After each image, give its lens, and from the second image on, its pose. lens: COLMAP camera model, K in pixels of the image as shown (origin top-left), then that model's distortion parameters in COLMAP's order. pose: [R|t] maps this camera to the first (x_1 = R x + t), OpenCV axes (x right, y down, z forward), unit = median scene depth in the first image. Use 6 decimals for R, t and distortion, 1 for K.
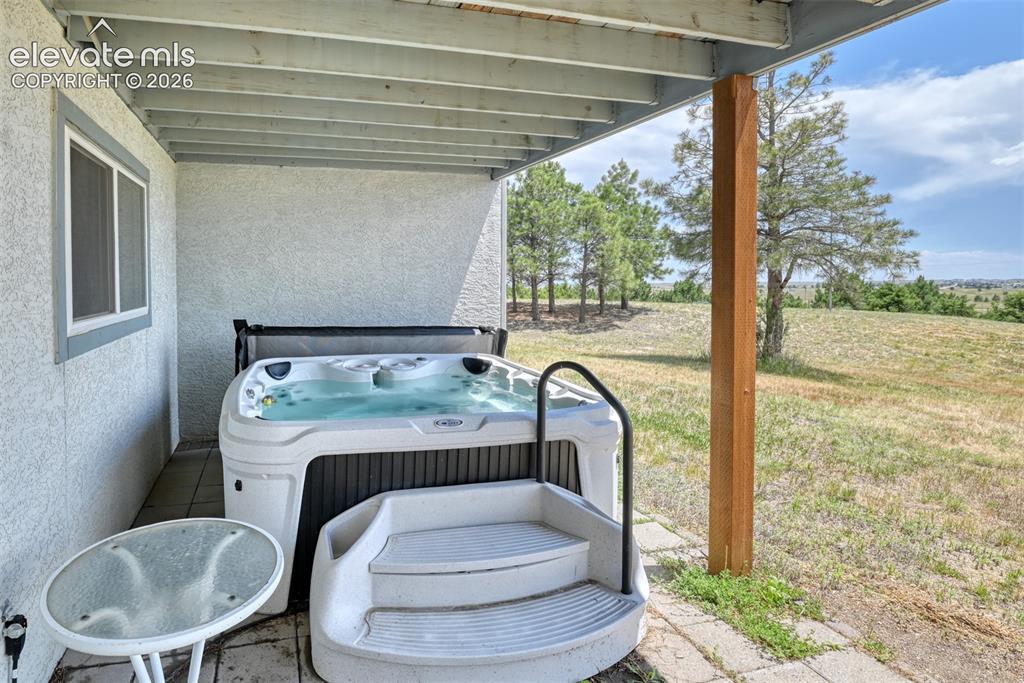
lens RADIAL K [[662.5, 0, 512.5], [0, 662.5, 237.1], [0, 0, 1]] dist [-0.006978, -0.001466]
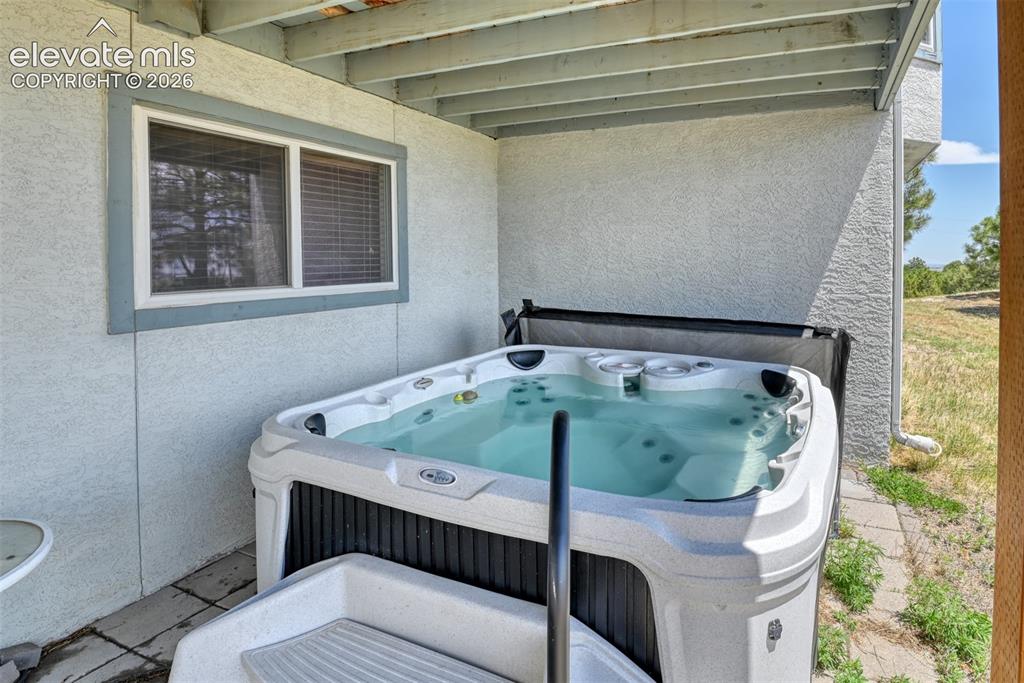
lens RADIAL K [[662.5, 0, 512.5], [0, 662.5, 237.1], [0, 0, 1]] dist [-0.006978, -0.001466]
pose [[0.709338, -0.018742, -0.704619, 0.213071], [0.041450, 0.999026, 0.015155, 0.021045], [0.703648, -0.039956, 0.709424, 0.307668]]
